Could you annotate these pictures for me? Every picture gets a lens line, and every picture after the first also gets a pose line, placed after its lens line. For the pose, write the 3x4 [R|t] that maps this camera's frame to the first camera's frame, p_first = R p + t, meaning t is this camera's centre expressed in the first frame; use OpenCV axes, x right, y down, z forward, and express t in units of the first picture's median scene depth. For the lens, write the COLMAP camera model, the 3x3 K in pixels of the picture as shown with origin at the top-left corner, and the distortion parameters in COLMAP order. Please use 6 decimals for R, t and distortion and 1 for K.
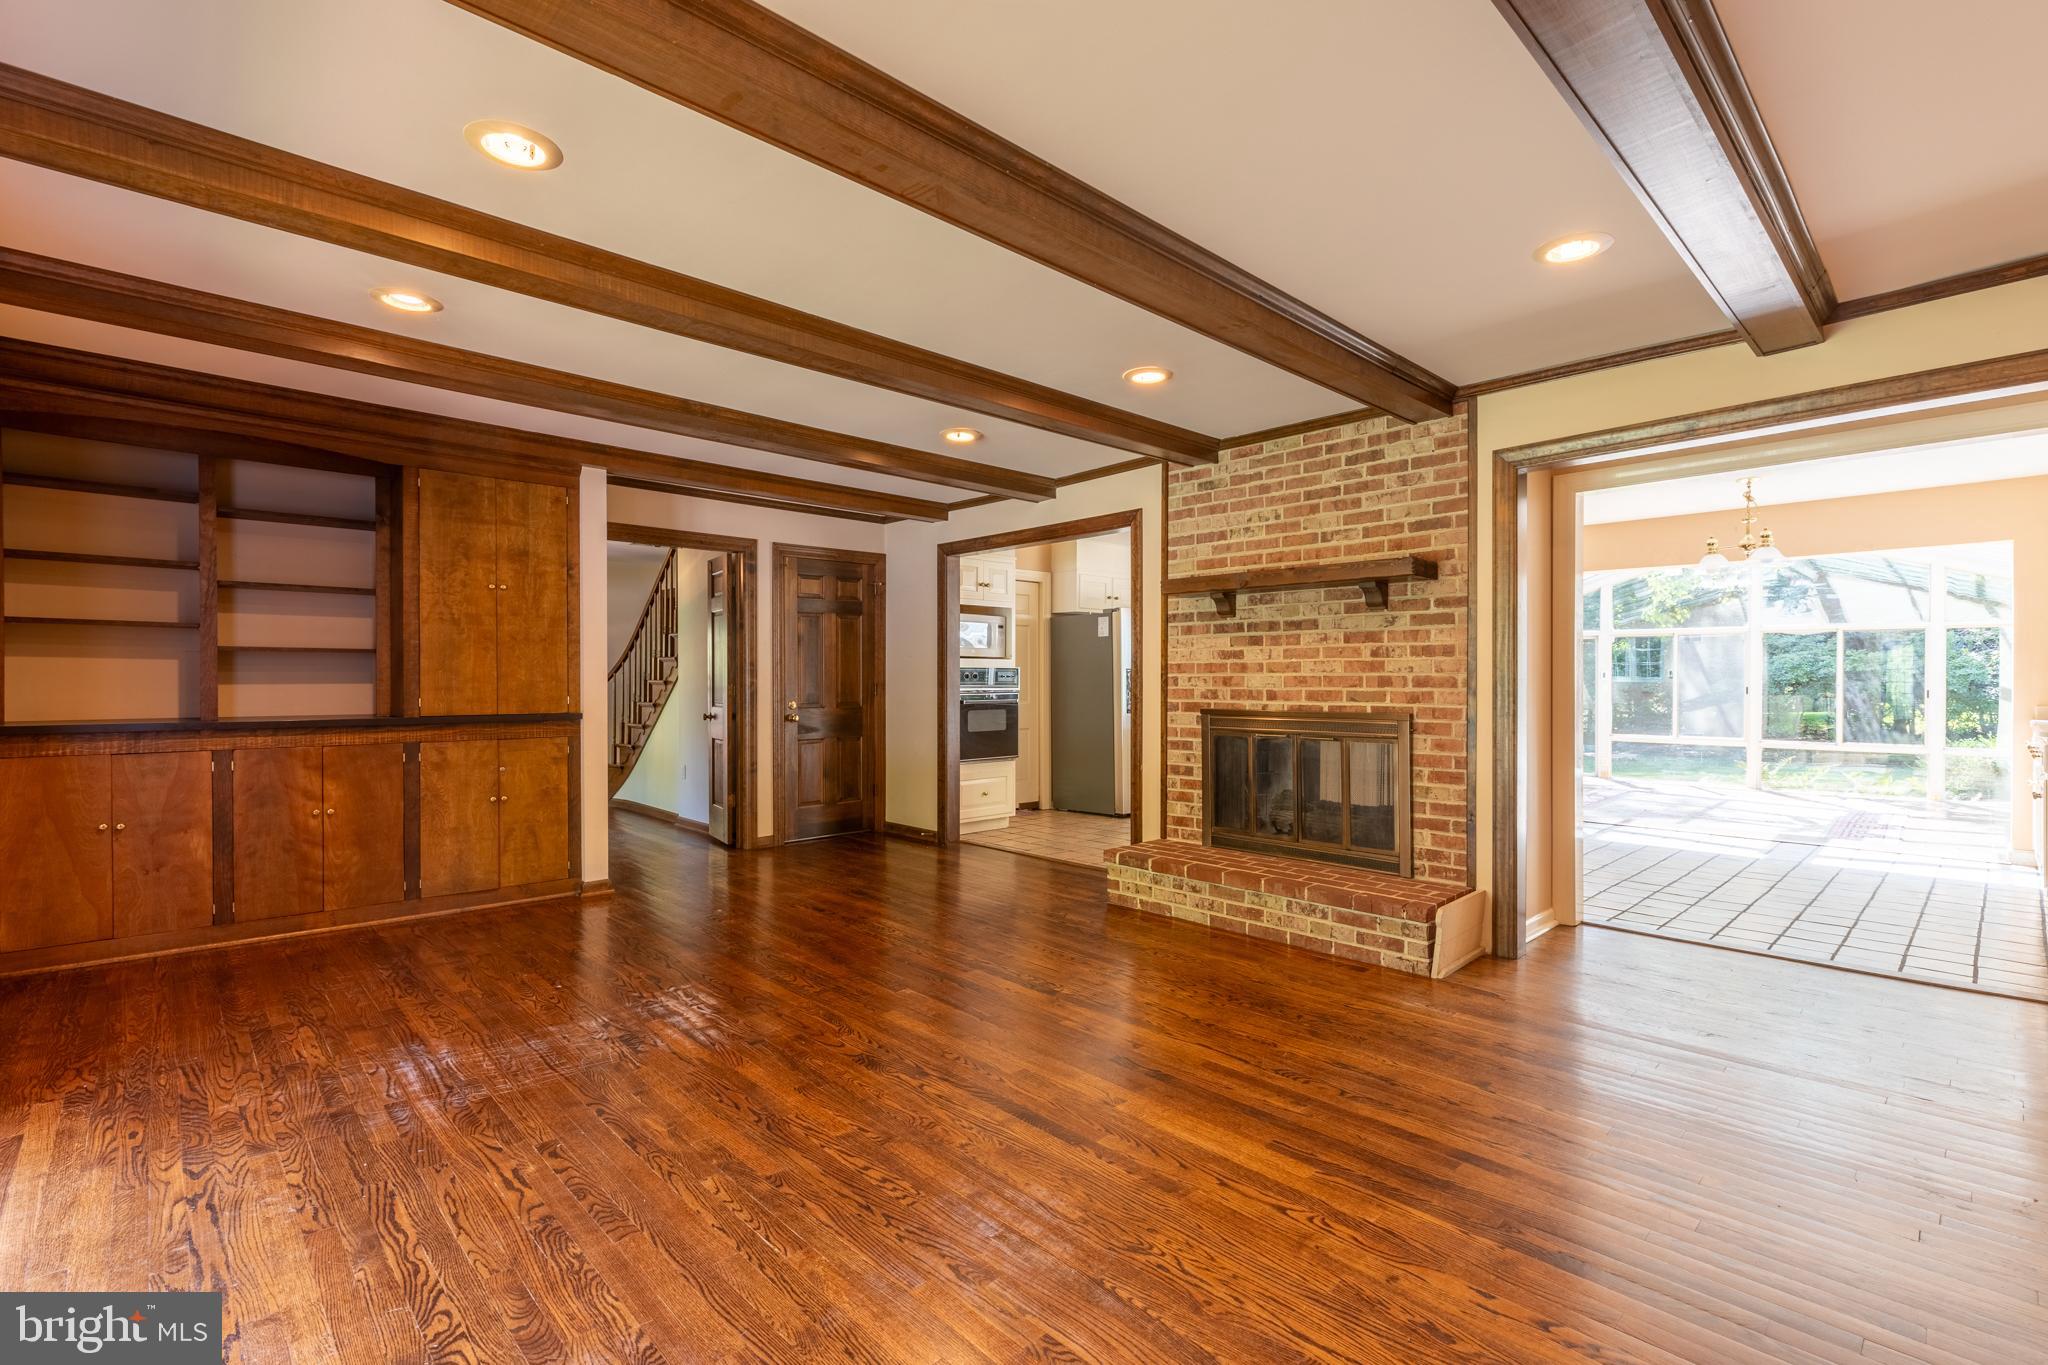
lens RADIAL K [[918.3, 0, 1033.0], [0, 918.3, 684.2], [0, 0, 1]] dist [0.002704, -0.000190]
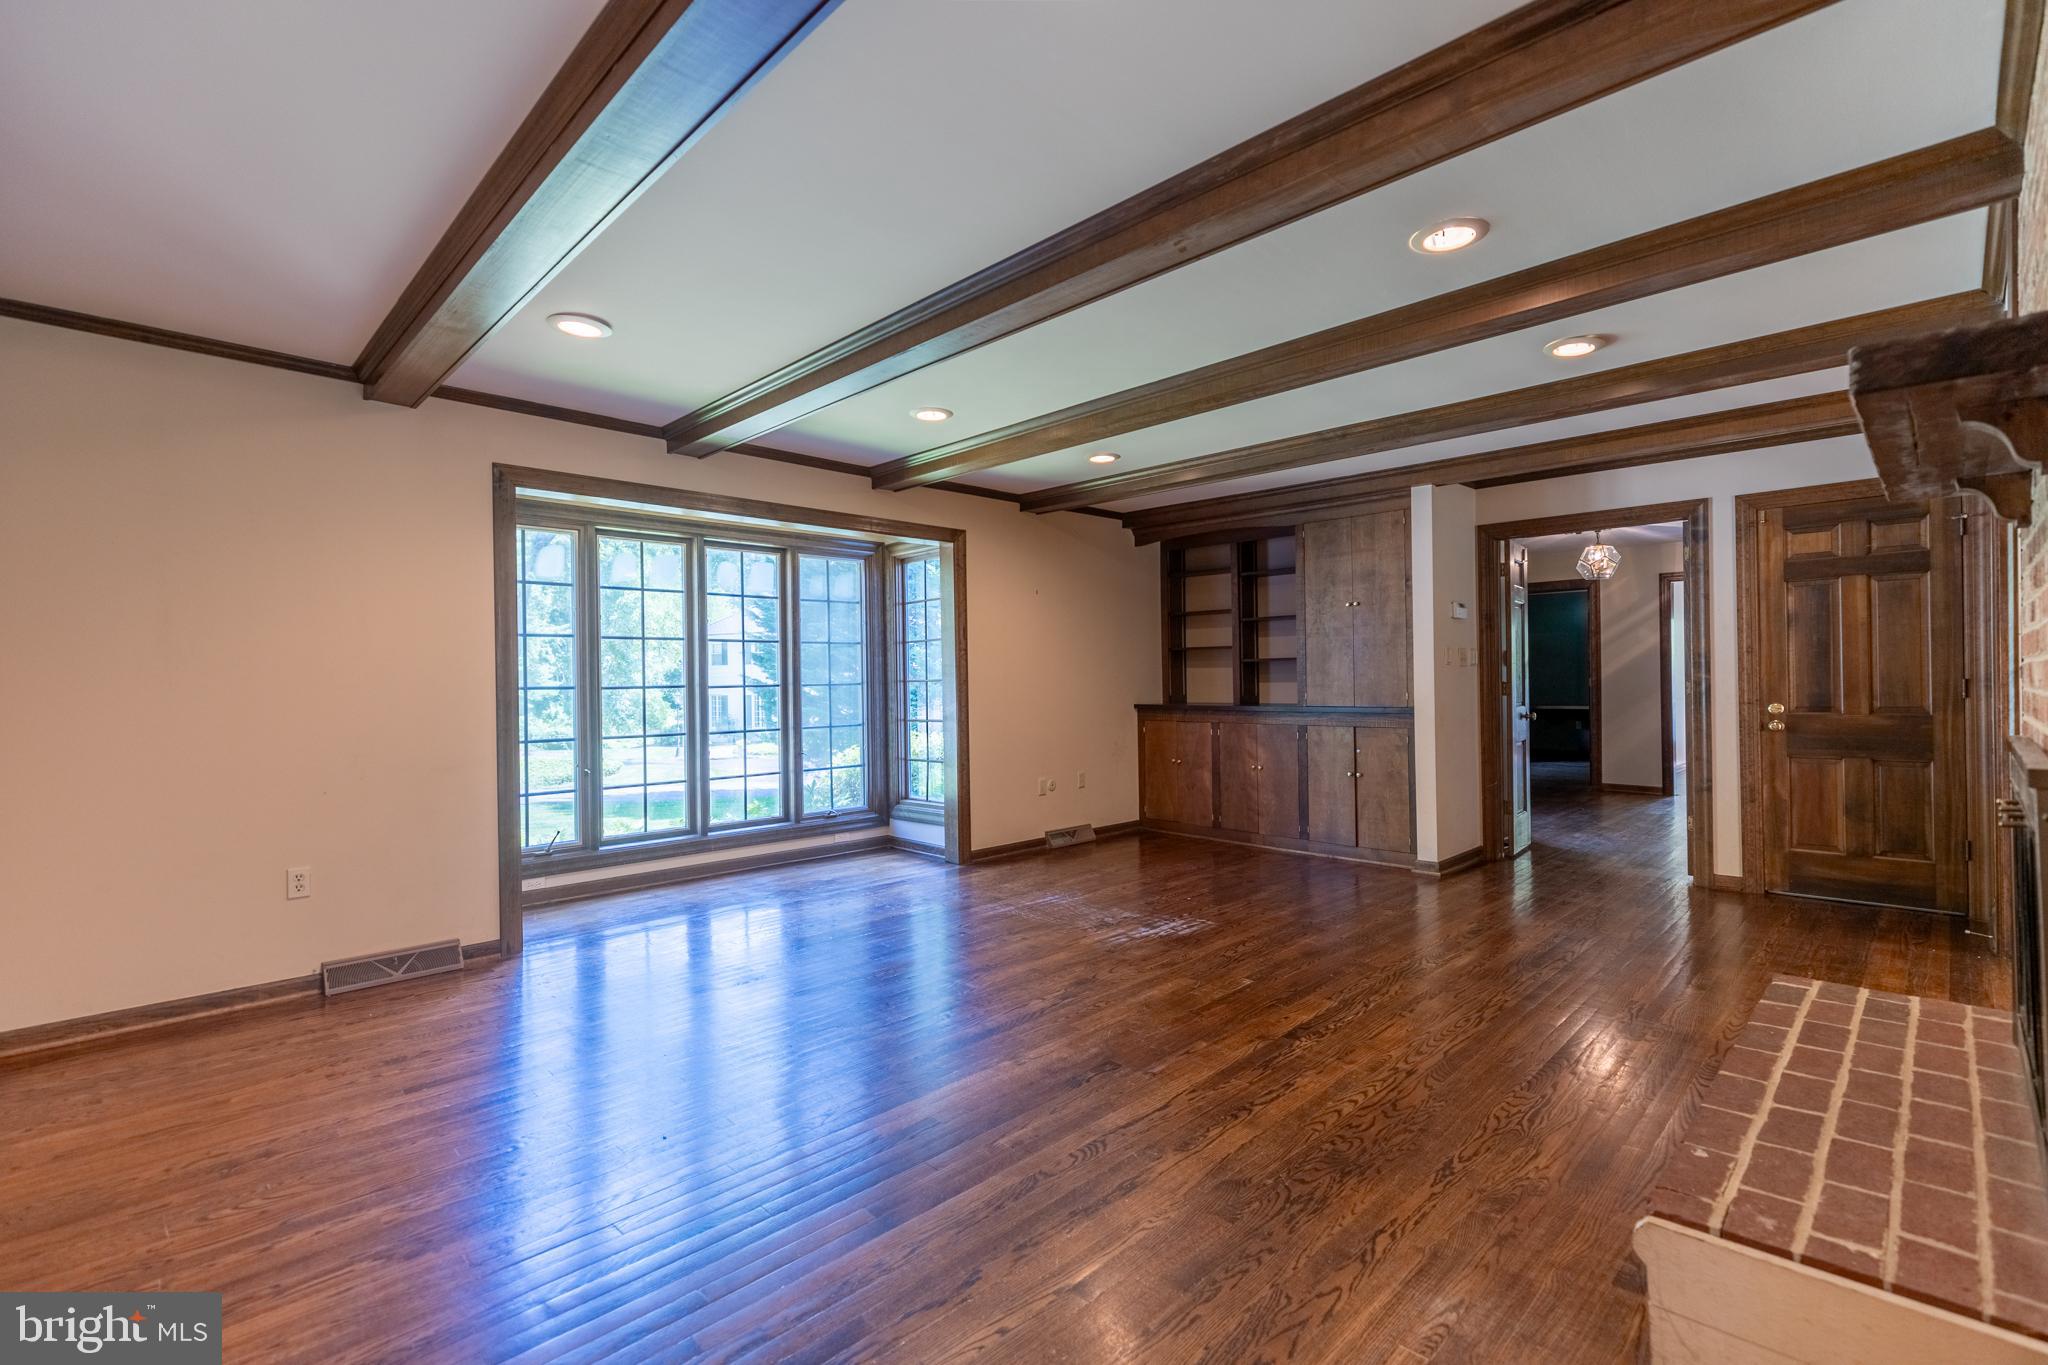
lens RADIAL K [[918.3, 0, 1033.0], [0, 918.3, 684.2], [0, 0, 1]] dist [0.002704, -0.000190]
pose [[0.024802, 0.001711, -0.999691, 0.763277], [0.006456, 0.999977, 0.001871, -0.002895], [0.999672, -0.006500, 0.024791, 0.630521]]
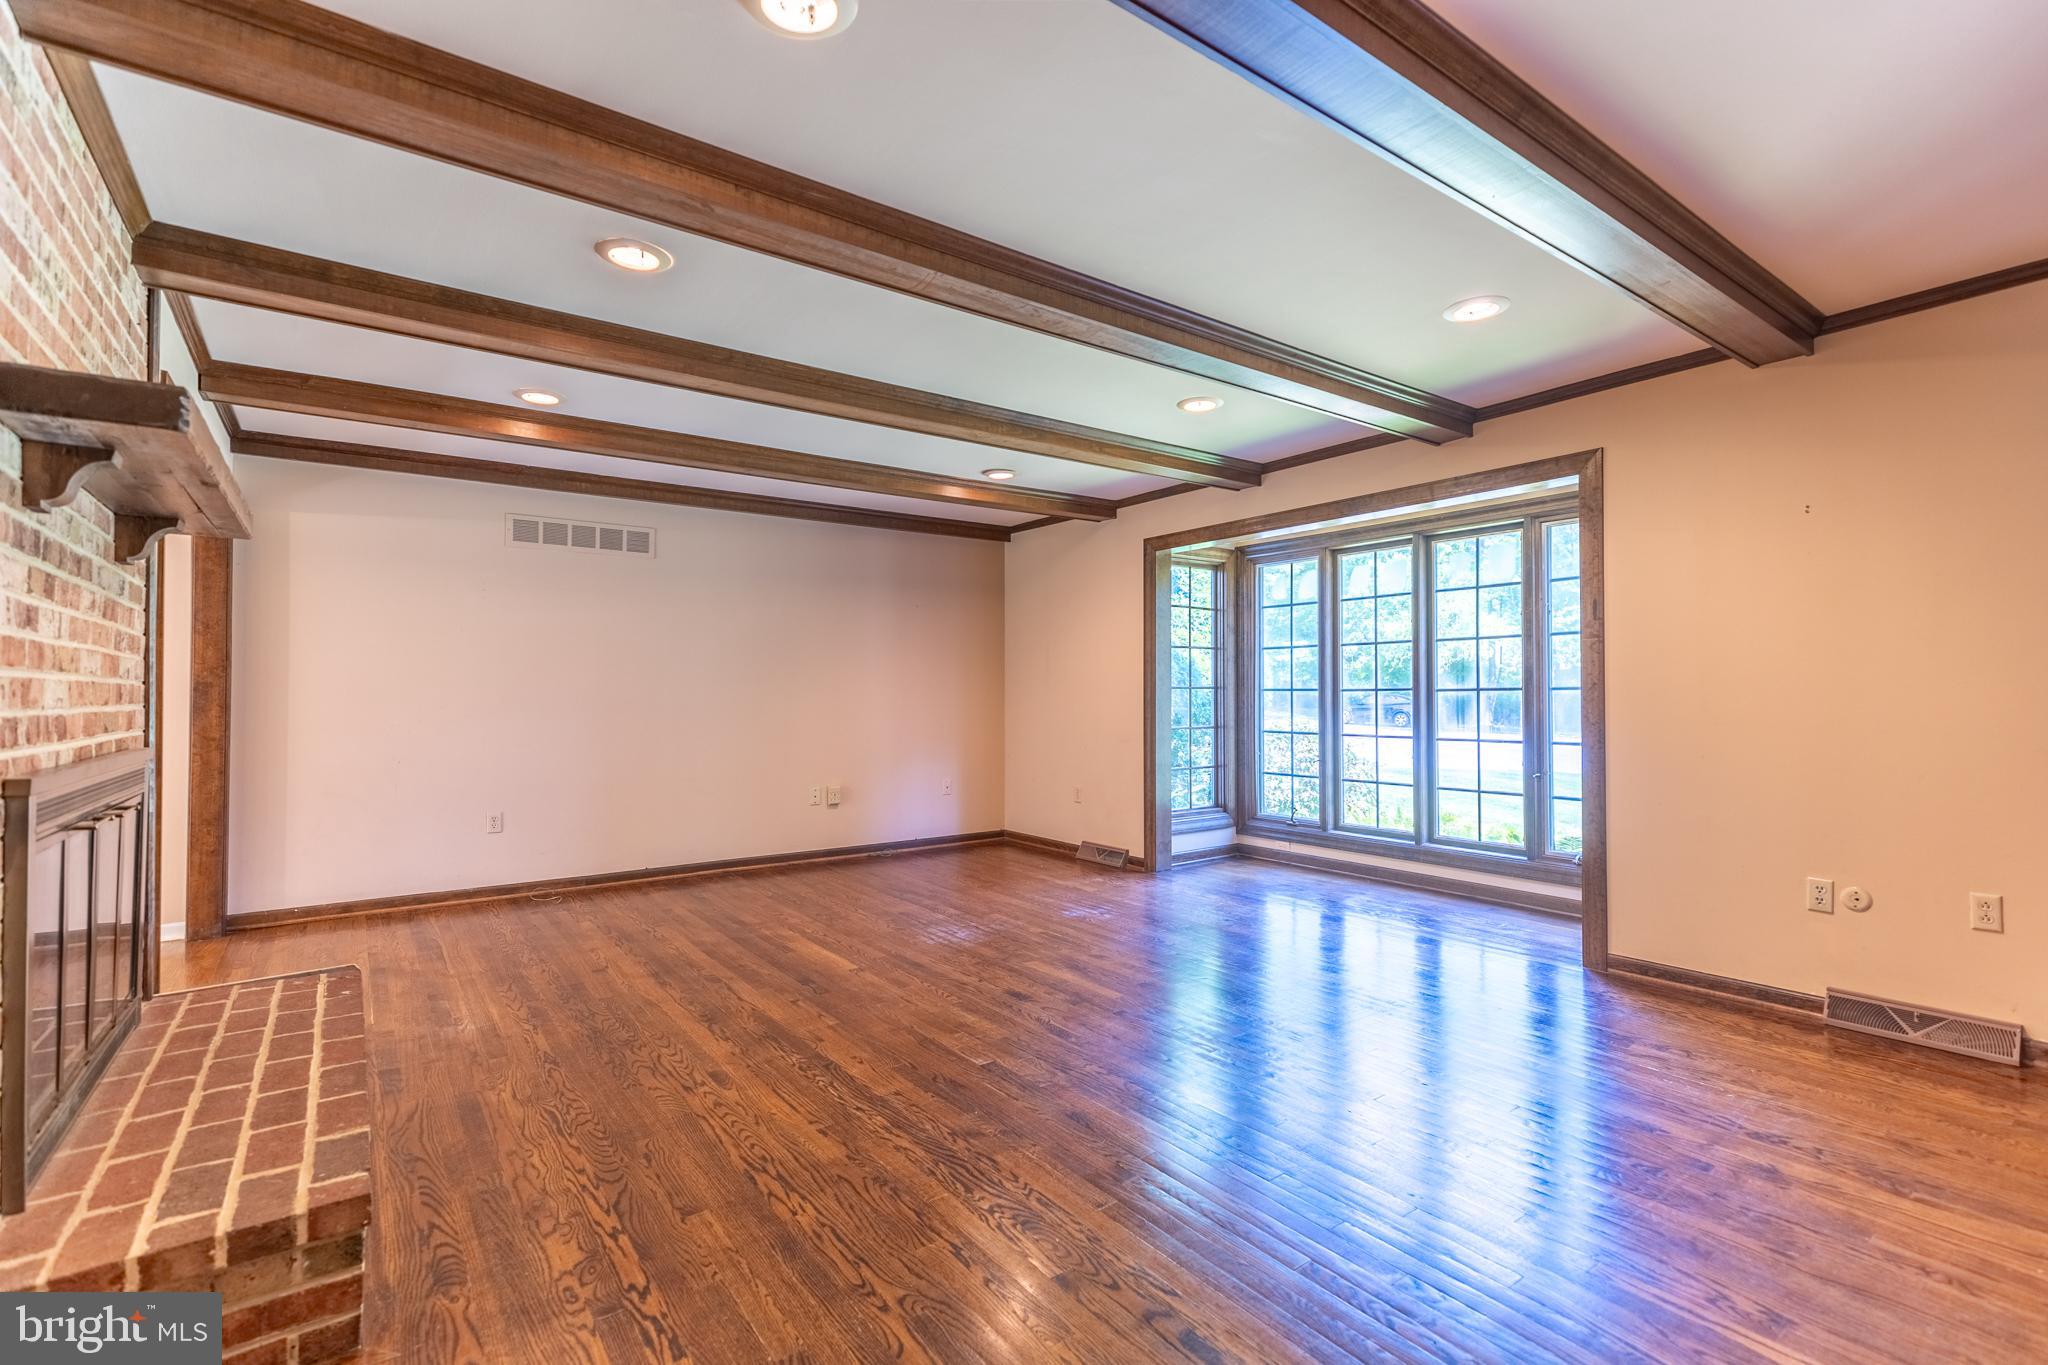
lens RADIAL K [[918.3, 0, 1033.0], [0, 918.3, 684.2], [0, 0, 1]] dist [0.002704, -0.000190]
pose [[-0.992385, 0.005363, 0.123056, -0.246548], [0.004804, 0.999977, -0.004838, -0.004323], [-0.123079, -0.004210, -0.992388, 1.564872]]
